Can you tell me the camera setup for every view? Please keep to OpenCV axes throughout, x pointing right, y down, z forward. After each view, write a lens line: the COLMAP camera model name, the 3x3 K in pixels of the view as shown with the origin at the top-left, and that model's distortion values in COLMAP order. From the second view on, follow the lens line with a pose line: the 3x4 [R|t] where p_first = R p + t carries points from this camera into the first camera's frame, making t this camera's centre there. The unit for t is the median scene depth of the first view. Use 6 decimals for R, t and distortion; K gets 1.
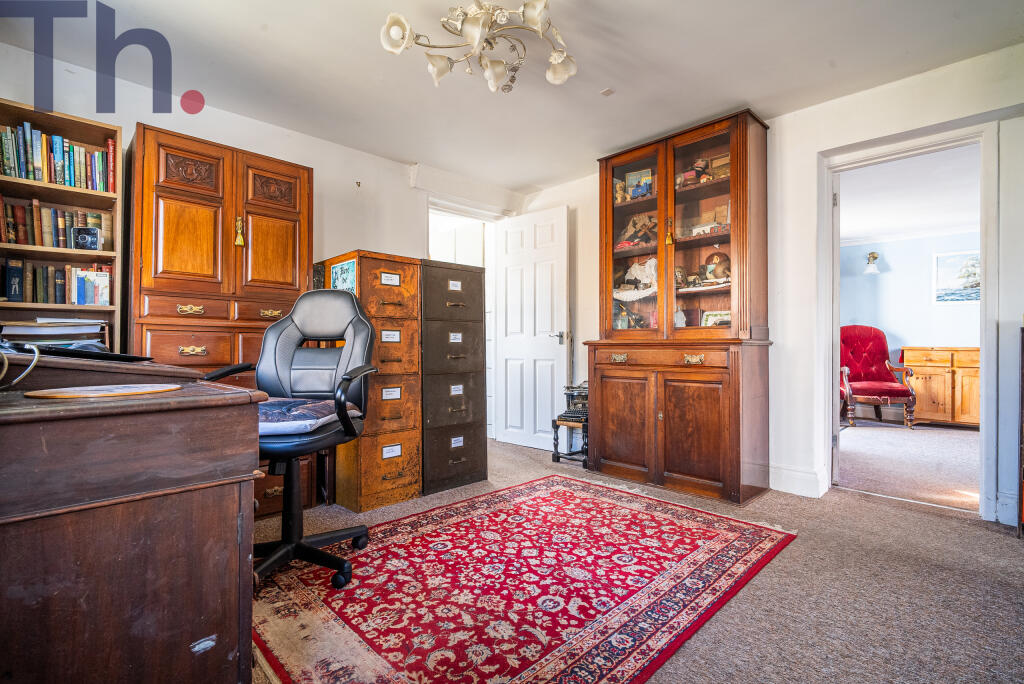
lens RADIAL K [[490.9, 0, 516.3], [0, 490.9, 341.1], [0, 0, 1]] dist [-0.000881, -0.000540]
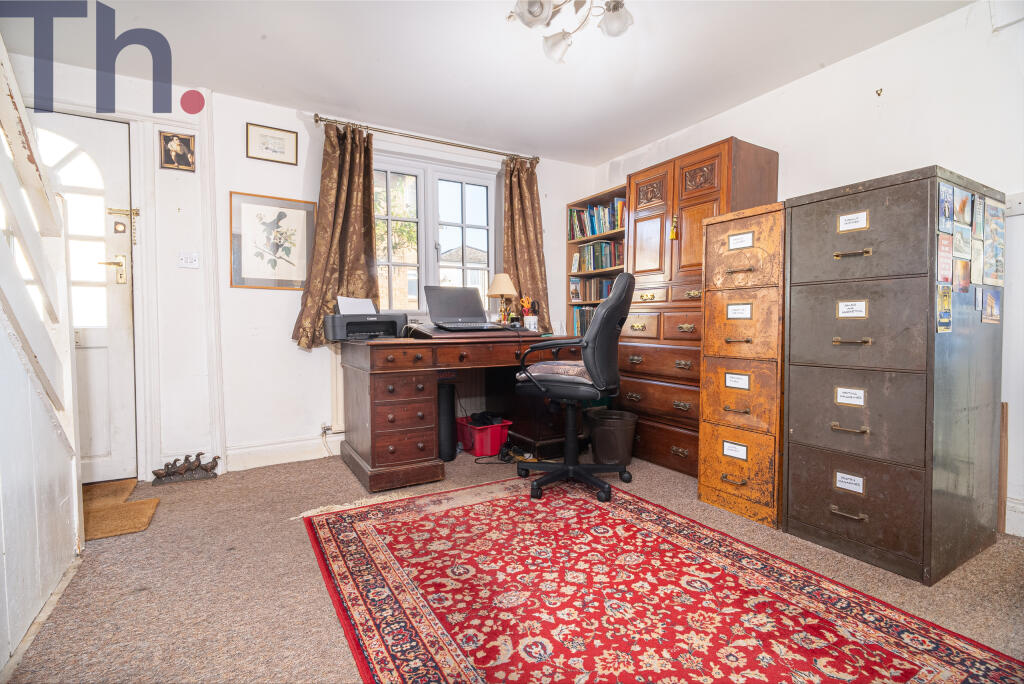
lens RADIAL K [[474.0, 0, 506.0], [0, 474.0, 338.4], [0, 0, 1]] dist [-0.001511, -0.000504]
pose [[-0.268144, 0.031677, -0.962858, 0.920569], [0.012322, 0.999490, 0.029451, 0.010783], [0.963300, -0.003967, -0.268397, 1.260472]]
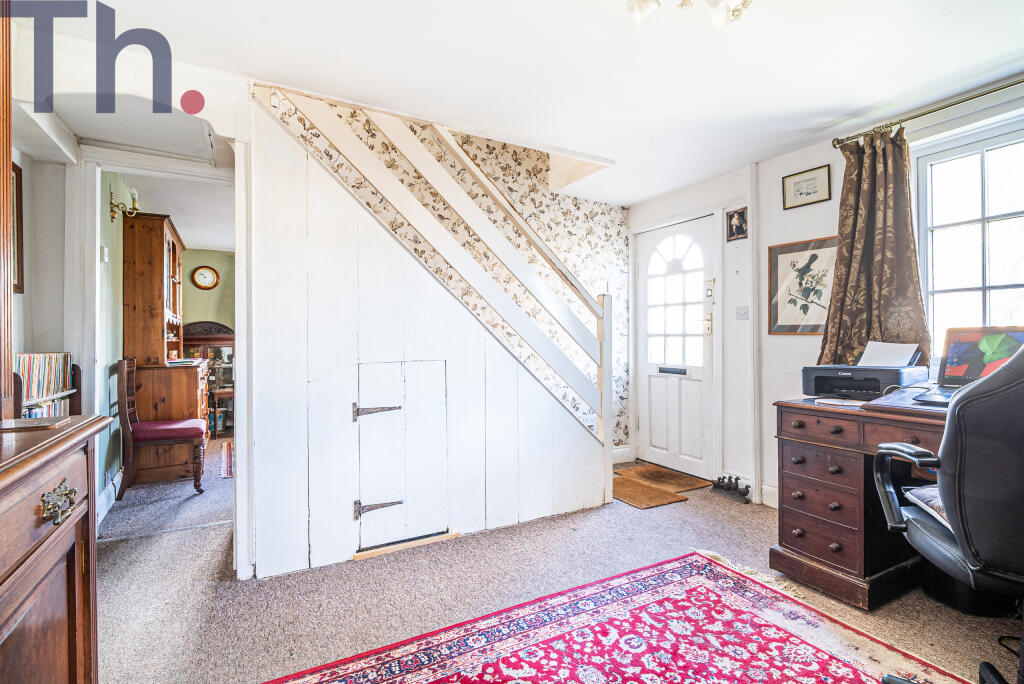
lens RADIAL K [[490.9, 0, 516.3], [0, 490.9, 341.1], [0, 0, 1]] dist [-0.000881, -0.000540]
pose [[-0.961432, 0.000243, 0.275044, 0.020262], [-0.000600, 0.999995, -0.002978, -0.096306], [-0.275043, -0.003028, -0.961427, 1.914215]]
